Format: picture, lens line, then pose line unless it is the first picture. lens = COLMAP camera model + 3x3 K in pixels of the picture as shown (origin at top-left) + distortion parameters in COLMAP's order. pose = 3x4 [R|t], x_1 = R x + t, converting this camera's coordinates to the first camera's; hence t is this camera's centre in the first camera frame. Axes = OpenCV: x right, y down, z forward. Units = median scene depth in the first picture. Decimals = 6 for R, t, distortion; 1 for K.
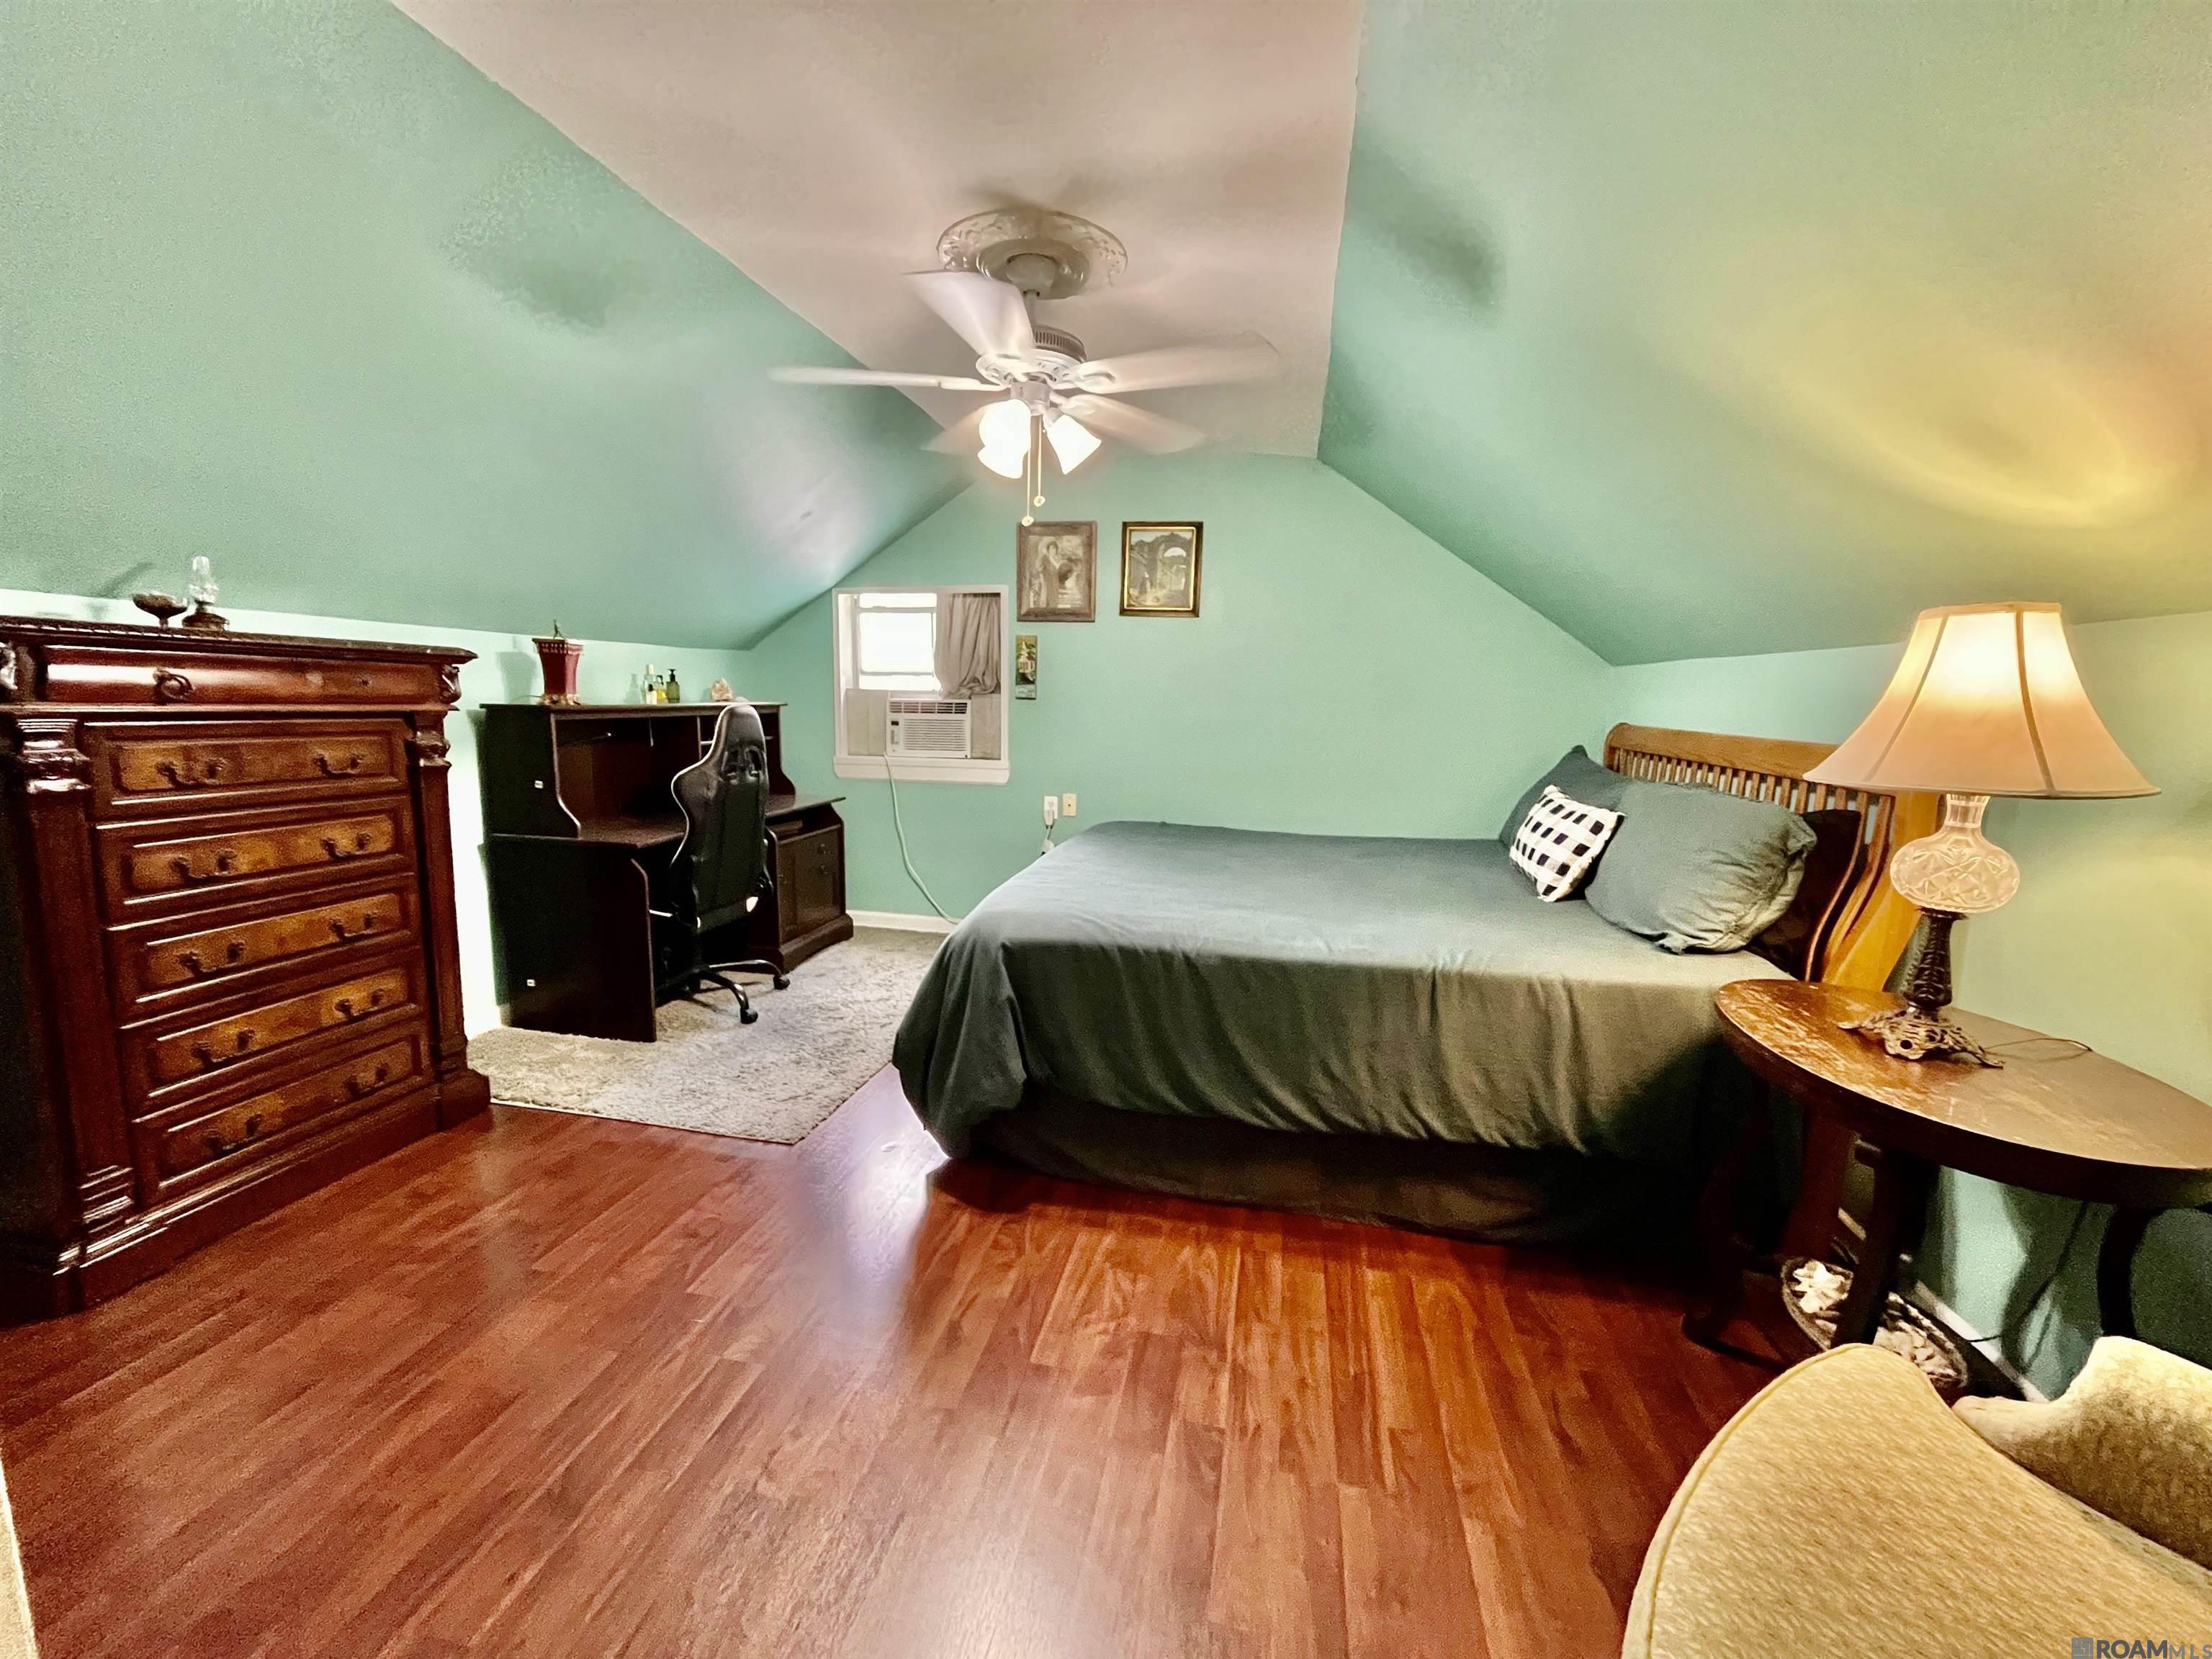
lens RADIAL K [[887.8, 0, 1108.8], [0, 887.8, 838.9], [0, 0, 1]] dist [0.000419, 0.000000]
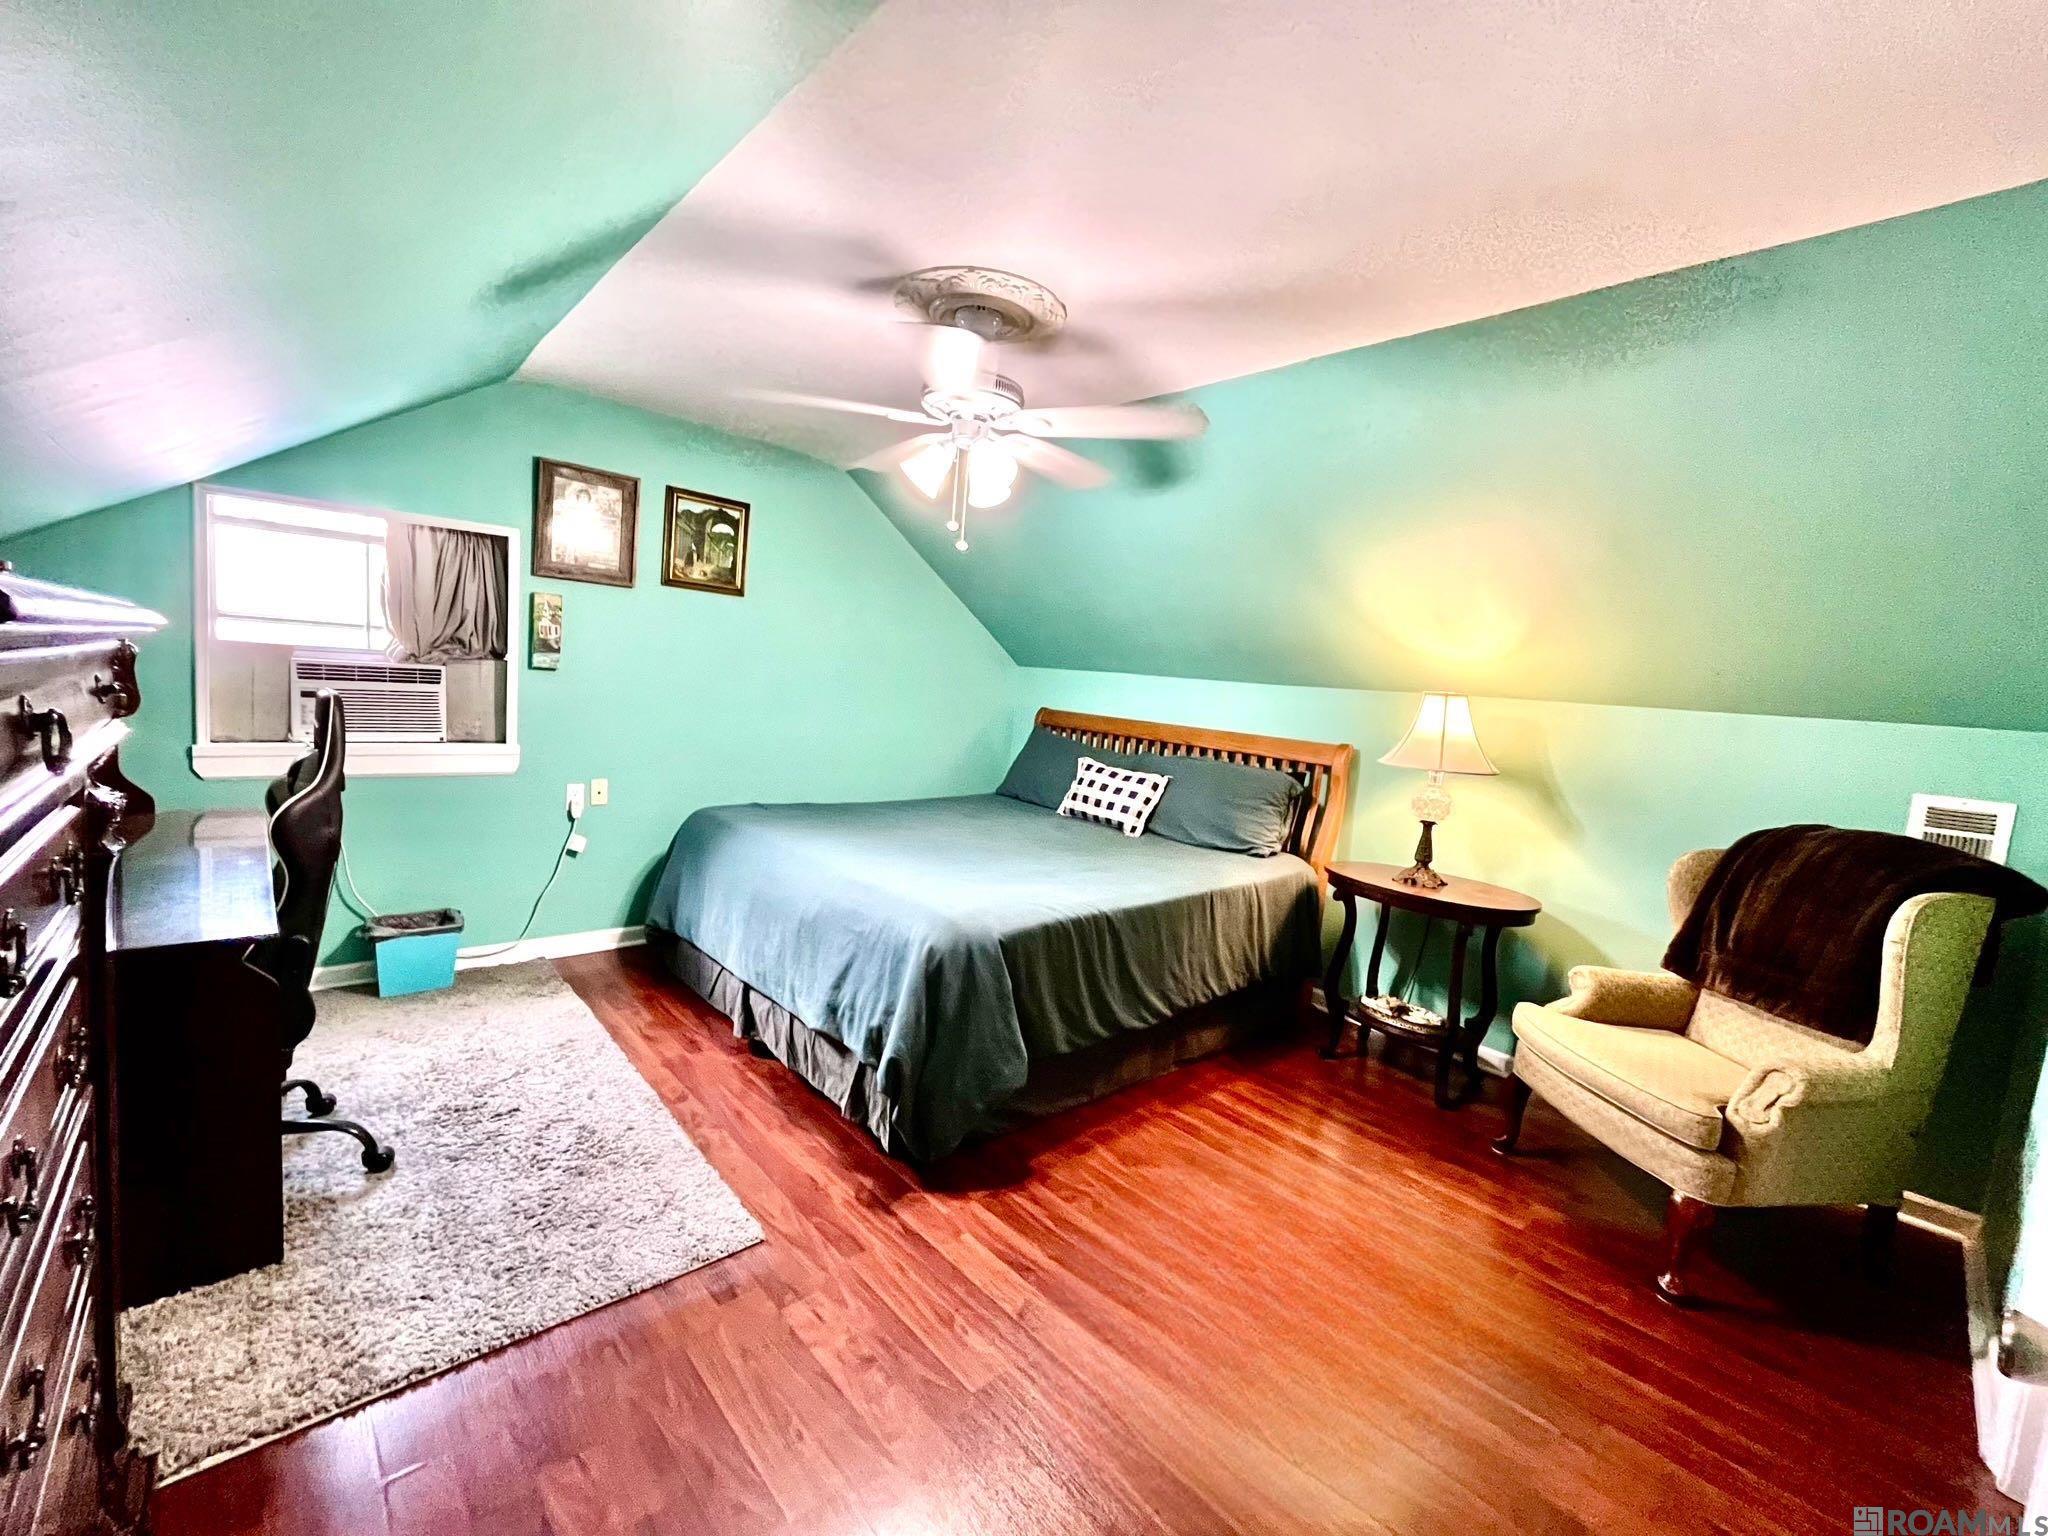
lens RADIAL K [[830.3, 0, 1024.0], [0, 830.3, 768.0], [0, 0, 1]] dist [-0.001332, -0.000173]
pose [[0.589709, -0.058608, 0.805487, -0.762937], [0.062019, 0.997705, 0.027190, -0.098167], [-0.805231, 0.033921, 0.591990, 0.304612]]
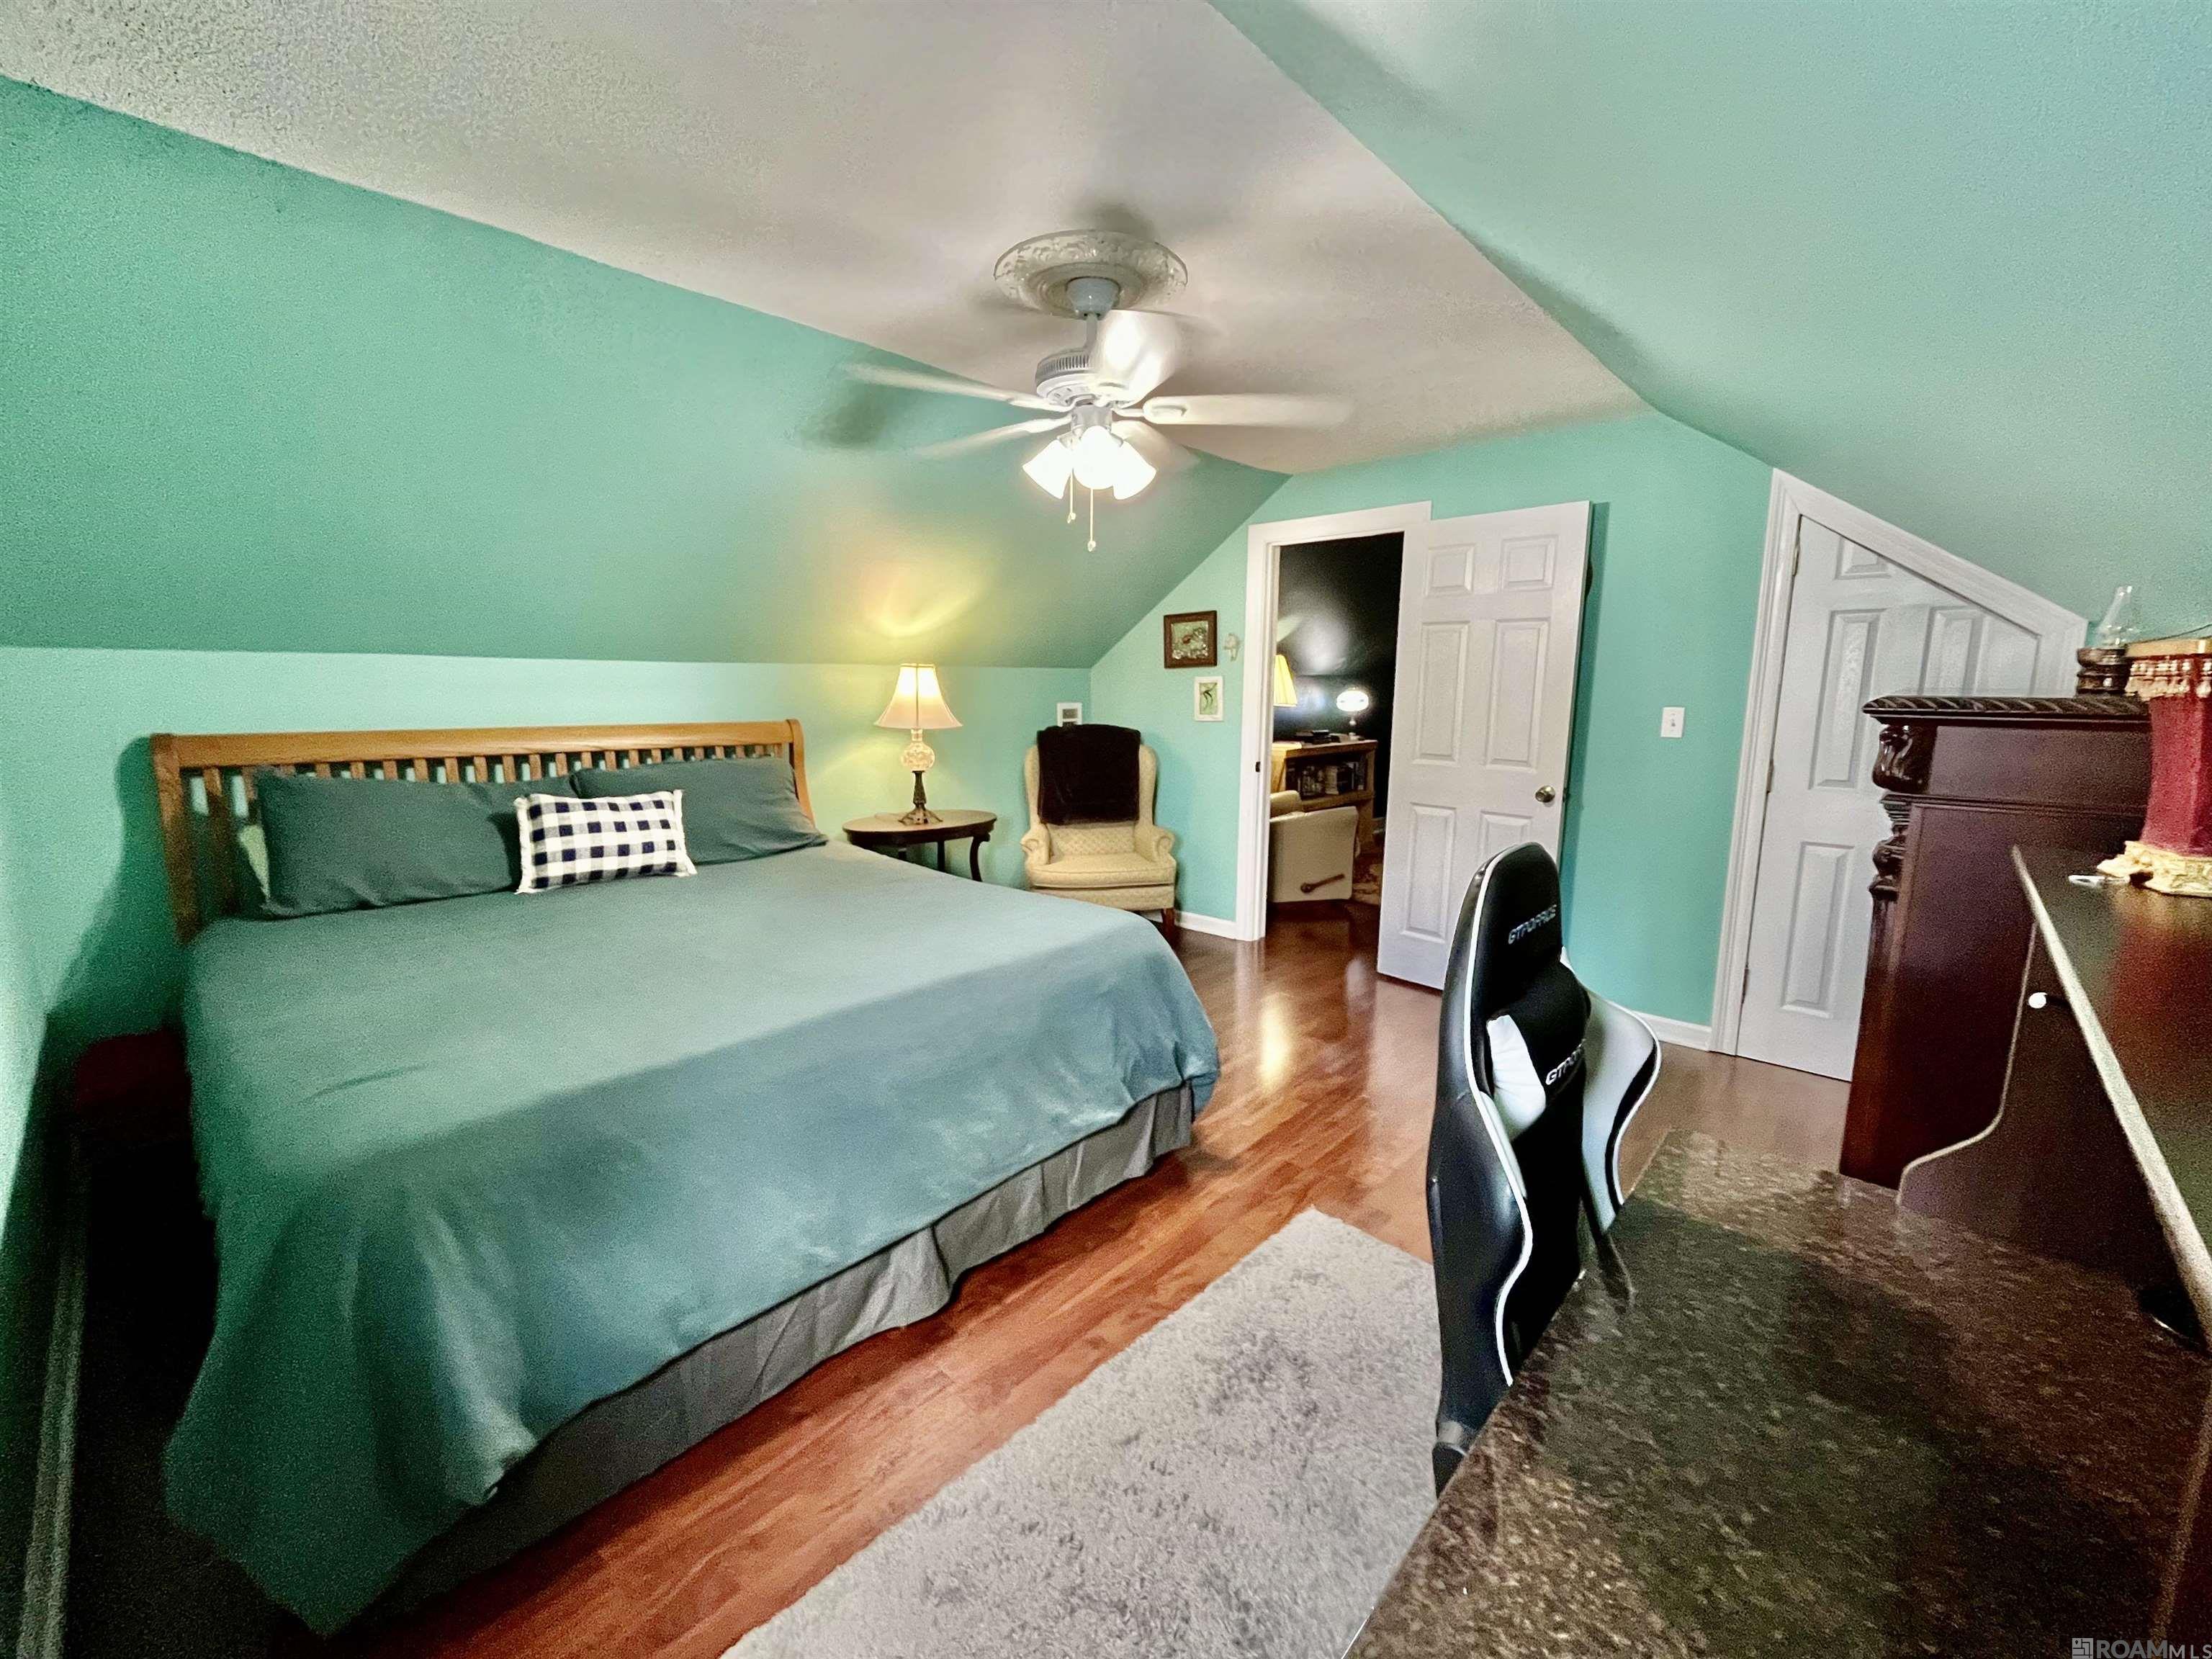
lens RADIAL K [[896.8, 0, 1106.0], [0, 896.8, 829.5], [0, 0, 1]] dist [-0.001332, -0.000173]
pose [[-0.851388, -0.119184, 0.510816, -0.570183], [0.053318, 0.949136, 0.310319, -0.323827], [-0.521819, 0.291438, -0.801729, 1.644695]]
